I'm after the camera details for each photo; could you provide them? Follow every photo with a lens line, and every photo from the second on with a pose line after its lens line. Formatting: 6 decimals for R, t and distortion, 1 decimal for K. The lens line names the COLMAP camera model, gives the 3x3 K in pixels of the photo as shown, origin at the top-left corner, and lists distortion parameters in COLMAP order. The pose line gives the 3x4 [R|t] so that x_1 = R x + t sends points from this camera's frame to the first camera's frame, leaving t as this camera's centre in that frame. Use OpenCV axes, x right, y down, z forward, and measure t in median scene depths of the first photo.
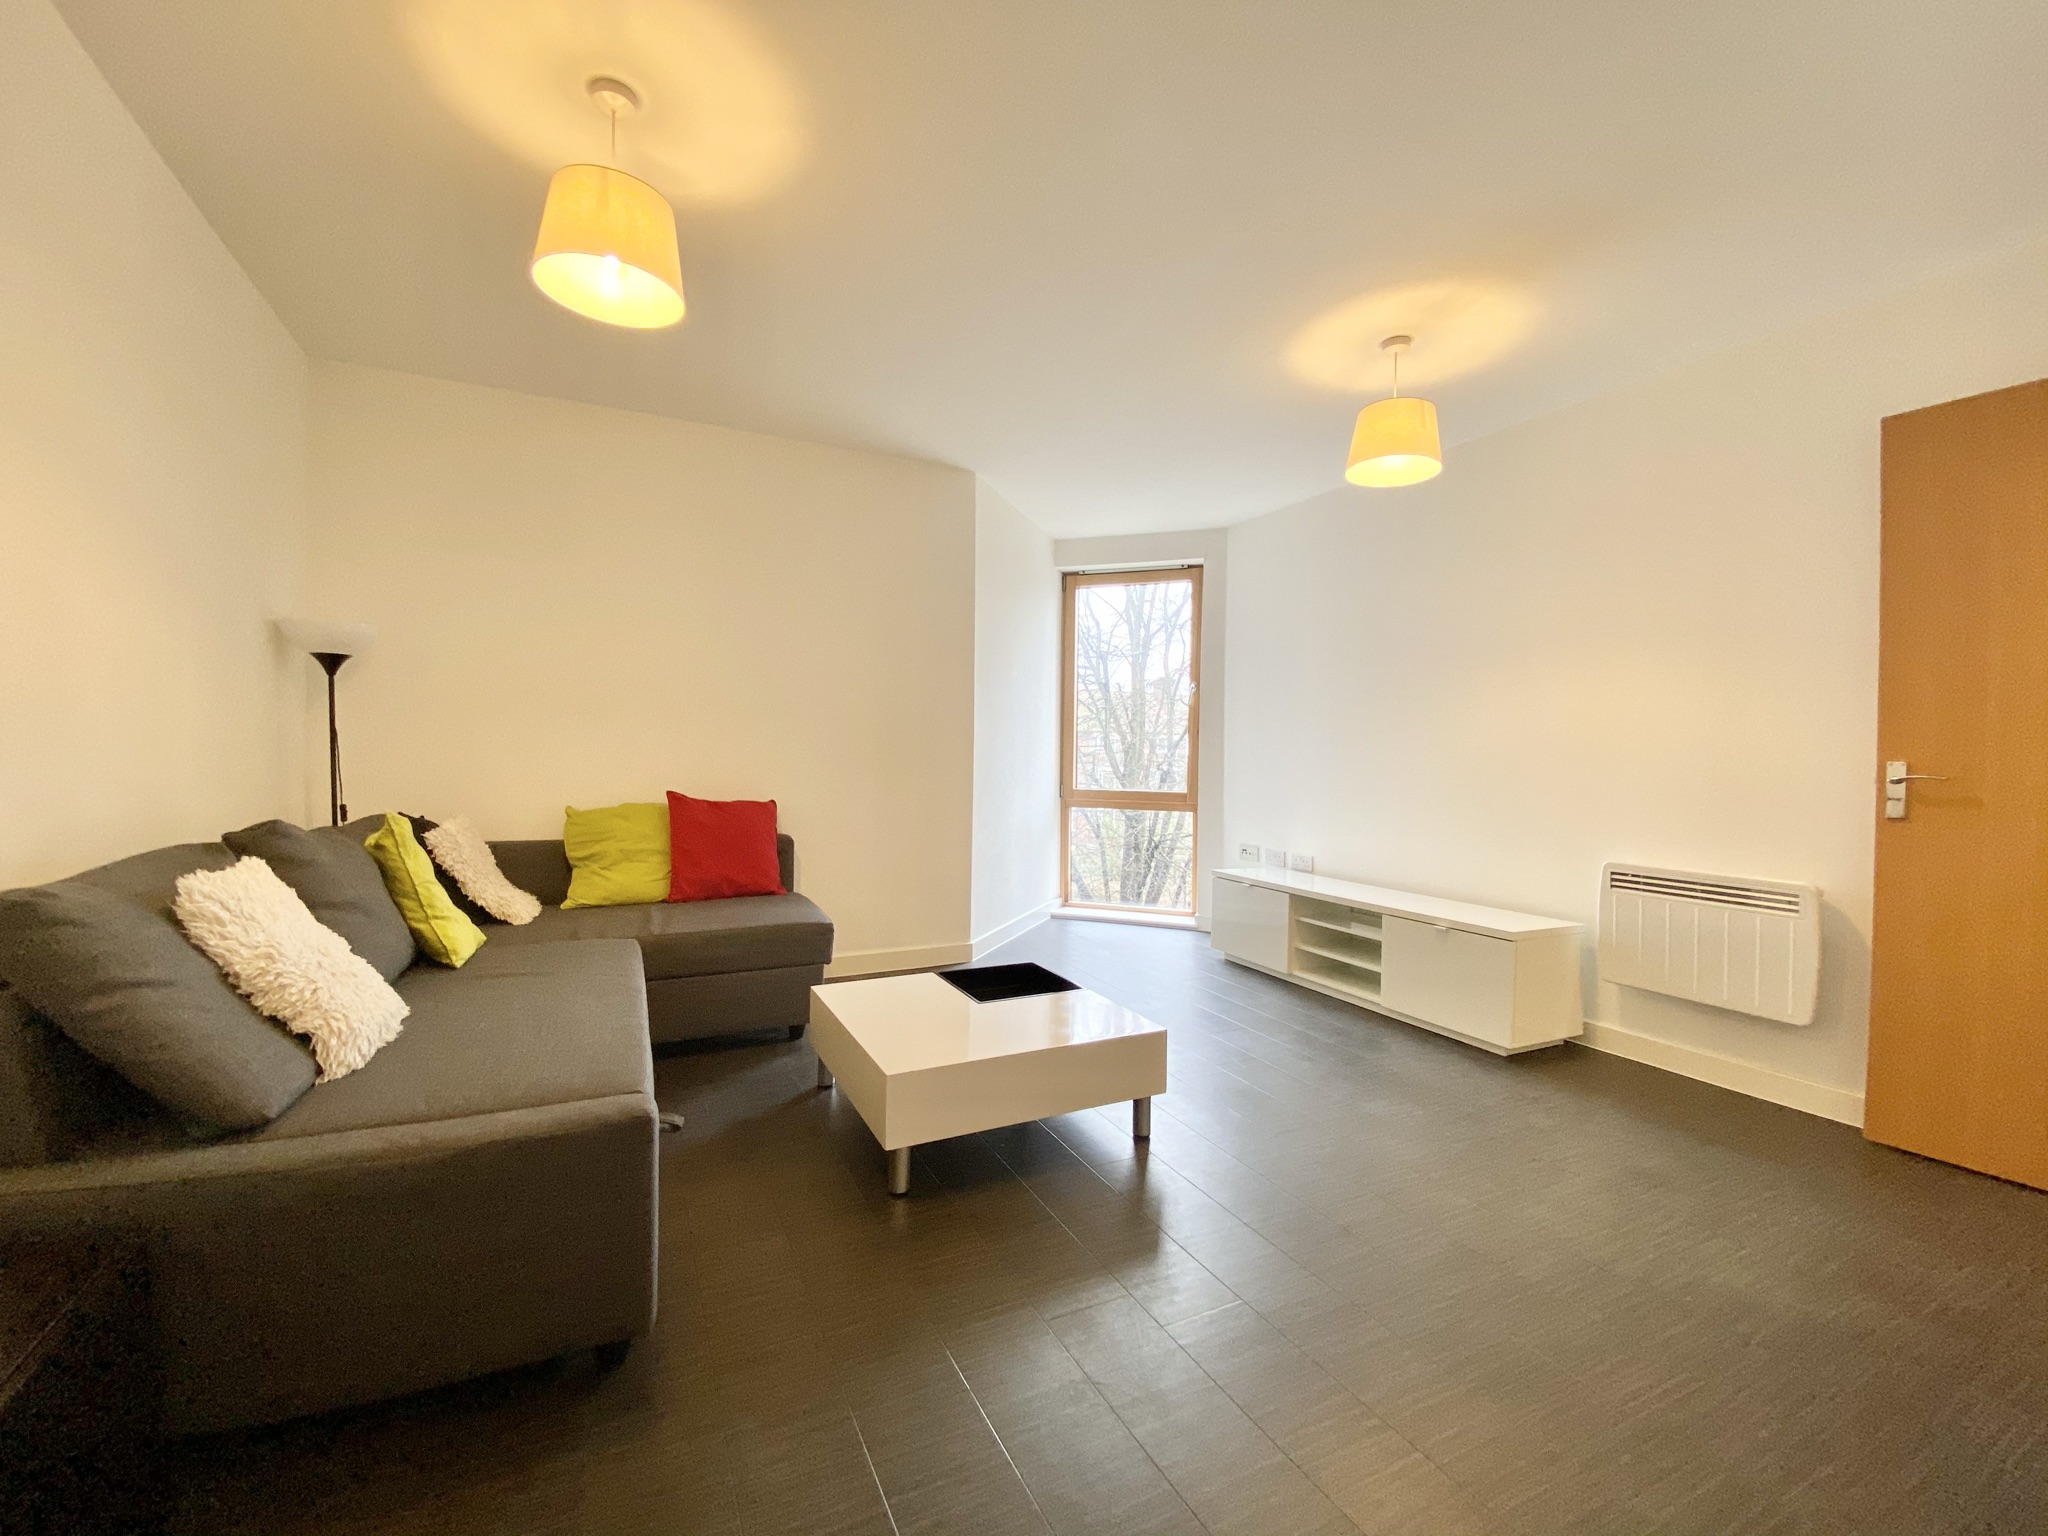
lens RADIAL K [[831.6, 0, 1037.2], [0, 831.6, 769.8], [0, 0, 1]] dist [-0.001085, -0.000293]
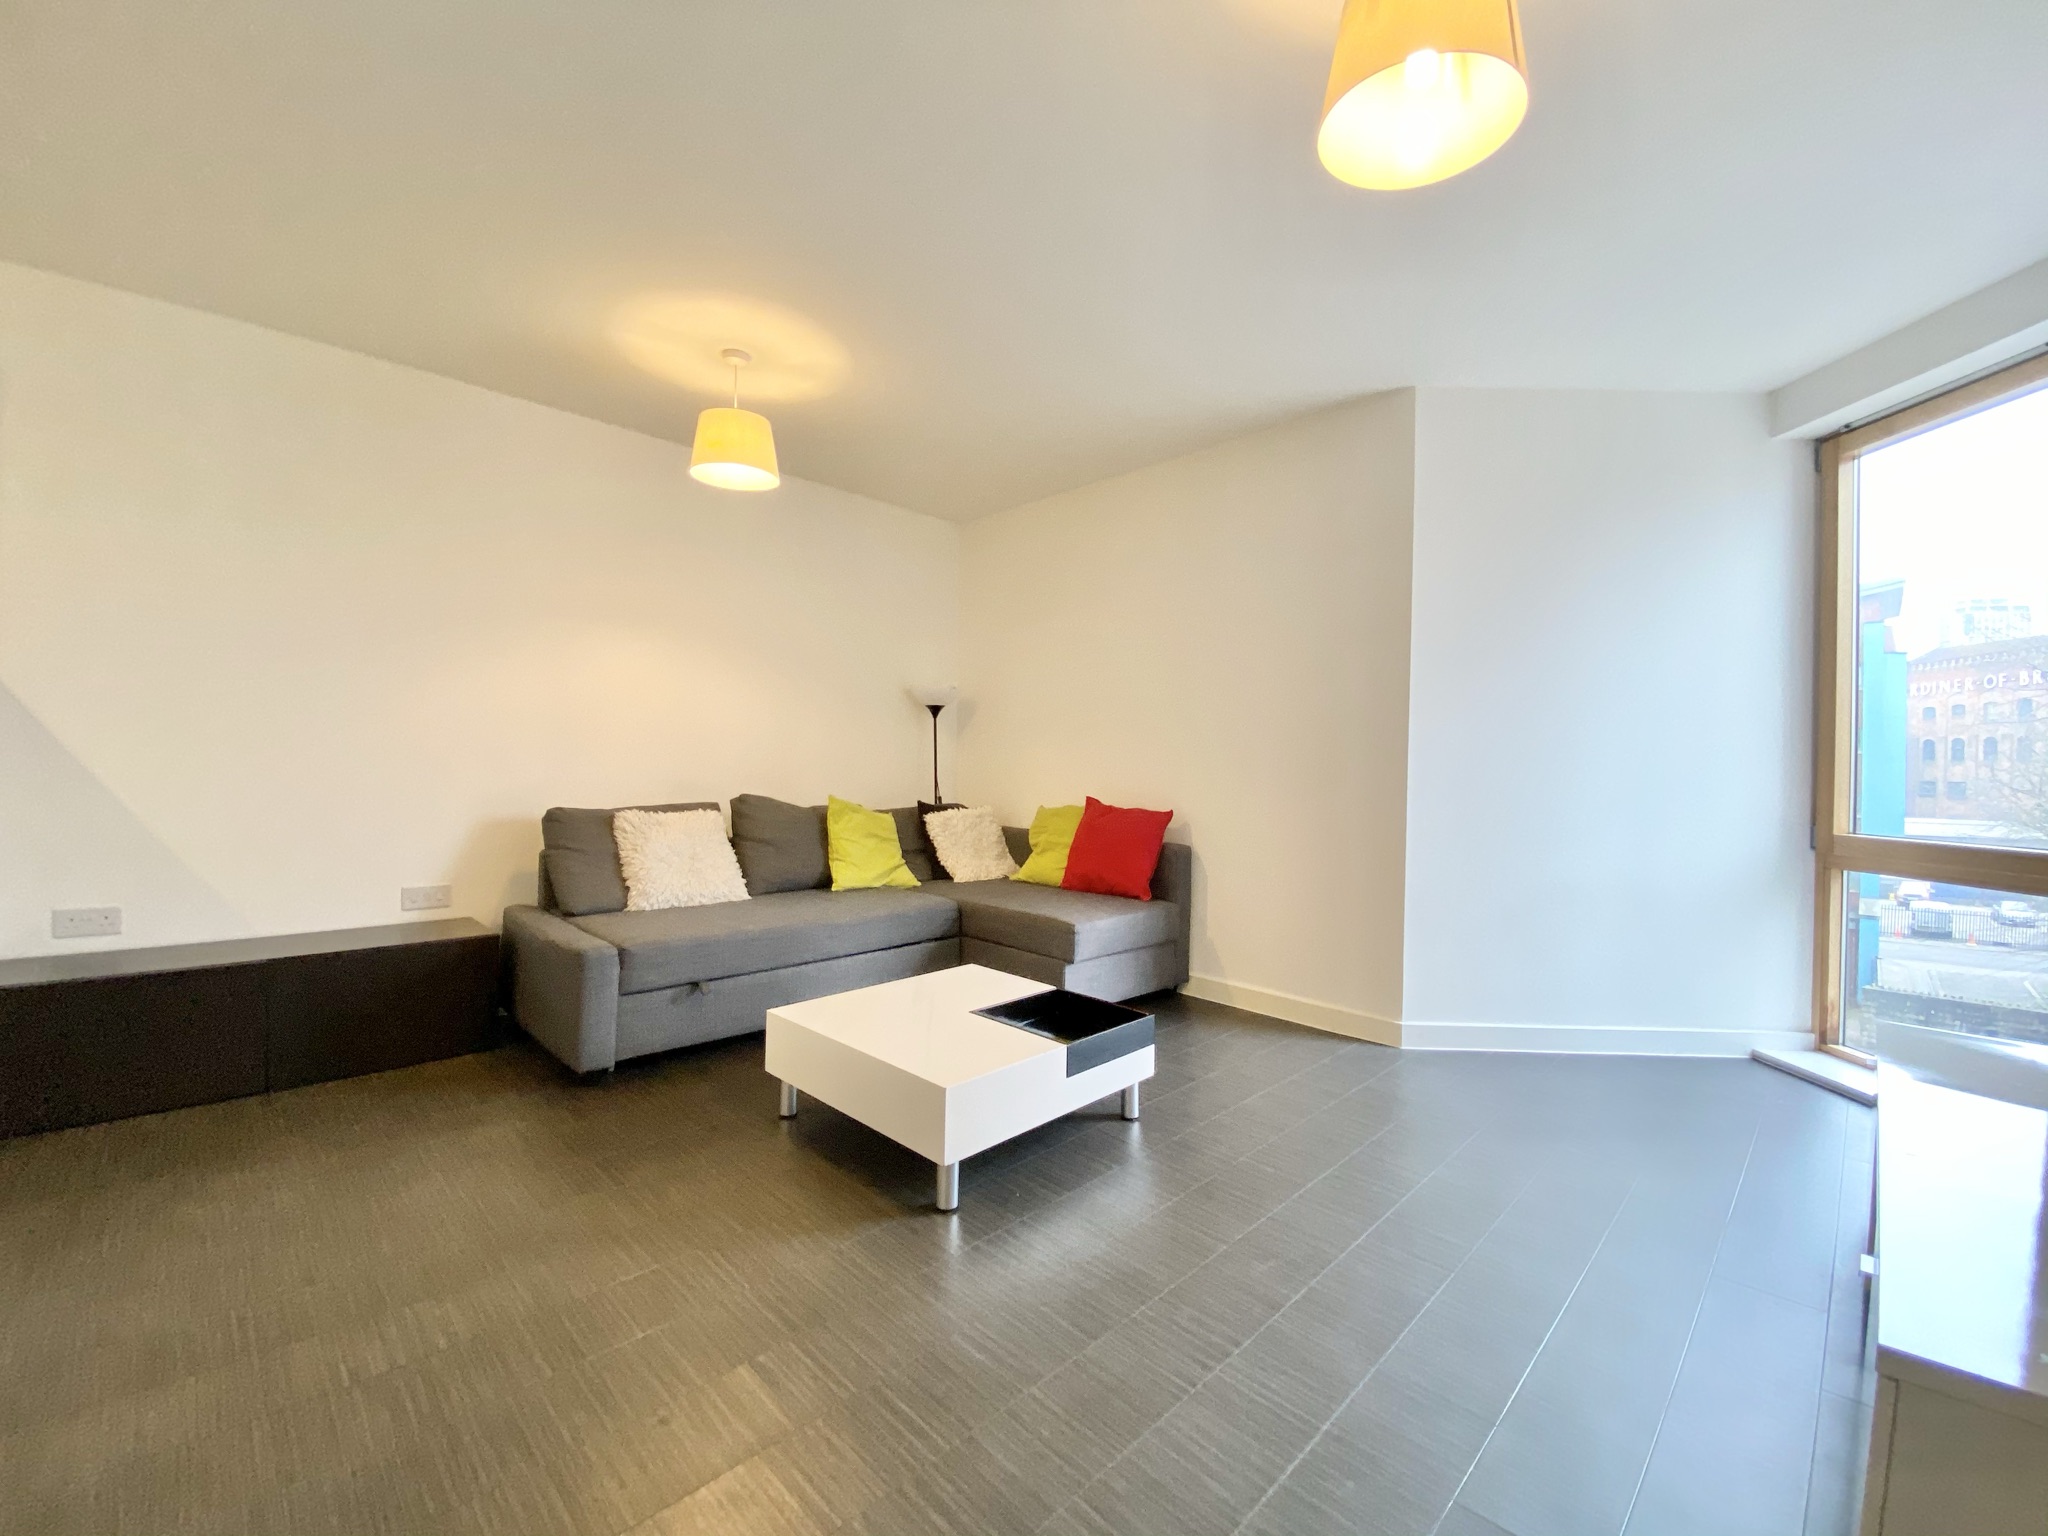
lens RADIAL K [[804.3, 0, 1009.5], [0, 804.3, 761.3], [0, 0, 1]] dist [0.021687, -0.000080]
pose [[0.316511, -0.012444, -0.948507, 0.592863], [-0.028571, 0.999335, -0.022645, 0.004084], [0.948158, 0.034267, 0.315945, 0.522592]]
